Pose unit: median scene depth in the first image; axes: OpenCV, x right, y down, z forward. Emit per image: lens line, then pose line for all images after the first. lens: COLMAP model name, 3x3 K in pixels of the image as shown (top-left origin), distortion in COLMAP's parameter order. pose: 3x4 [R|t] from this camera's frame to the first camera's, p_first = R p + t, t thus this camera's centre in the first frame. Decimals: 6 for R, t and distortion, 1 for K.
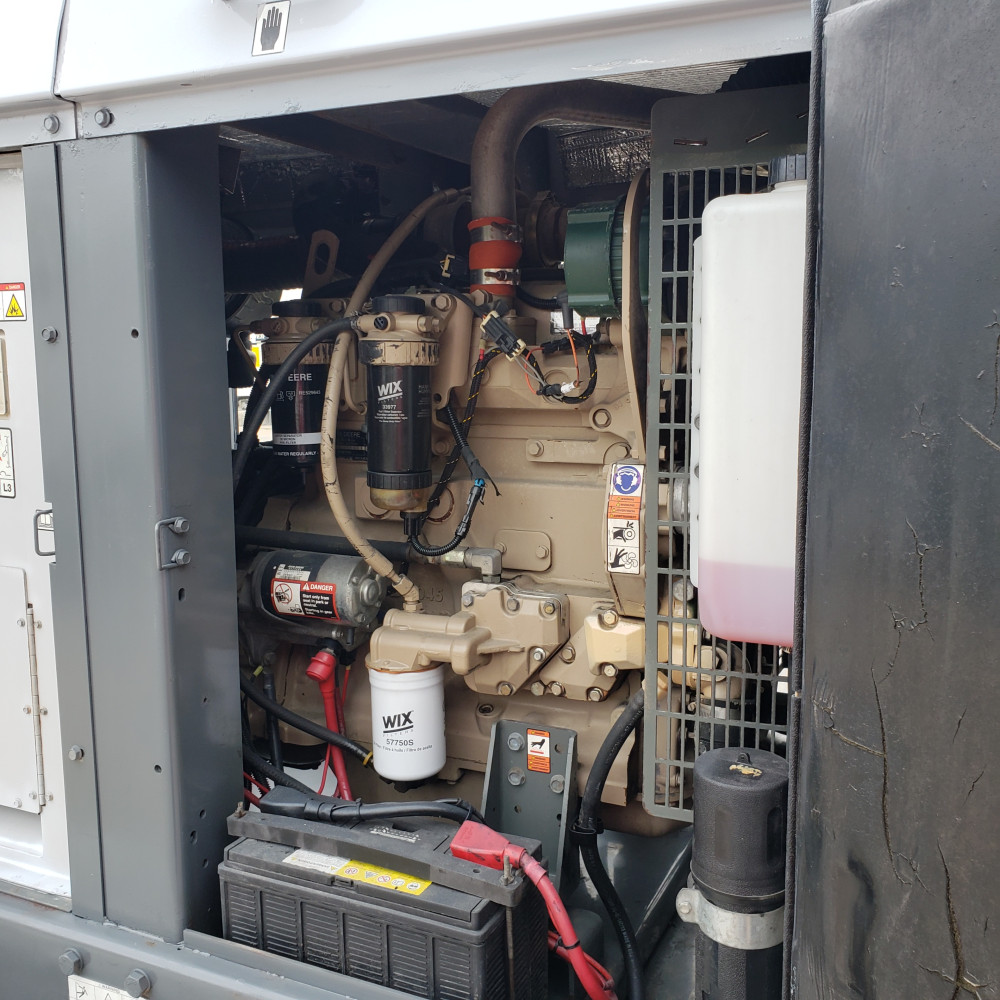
lens RADIAL K [[1064.2, 0, 500.2], [0, 1064.2, 497.8], [0, 0, 1]] dist [0.049307, 0.000000]
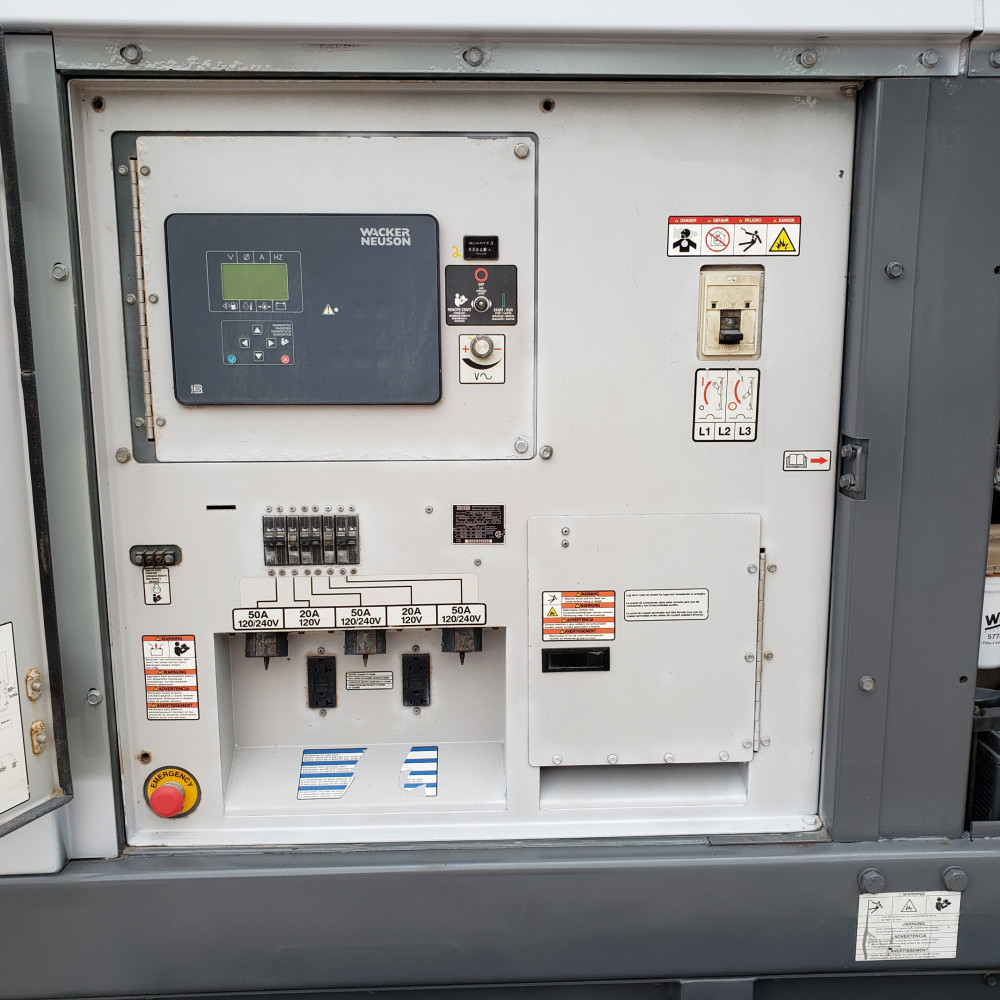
lens RADIAL K [[1064.2, 0, 500.6], [0, 1064.2, 505.8], [0, 0, 1]] dist [0.049307, 0.000000]
pose [[0.862621, -0.090356, 0.497715, -1.120118], [0.067735, 0.995689, 0.063364, -0.017876], [-0.501295, -0.020947, 0.865023, 0.277419]]
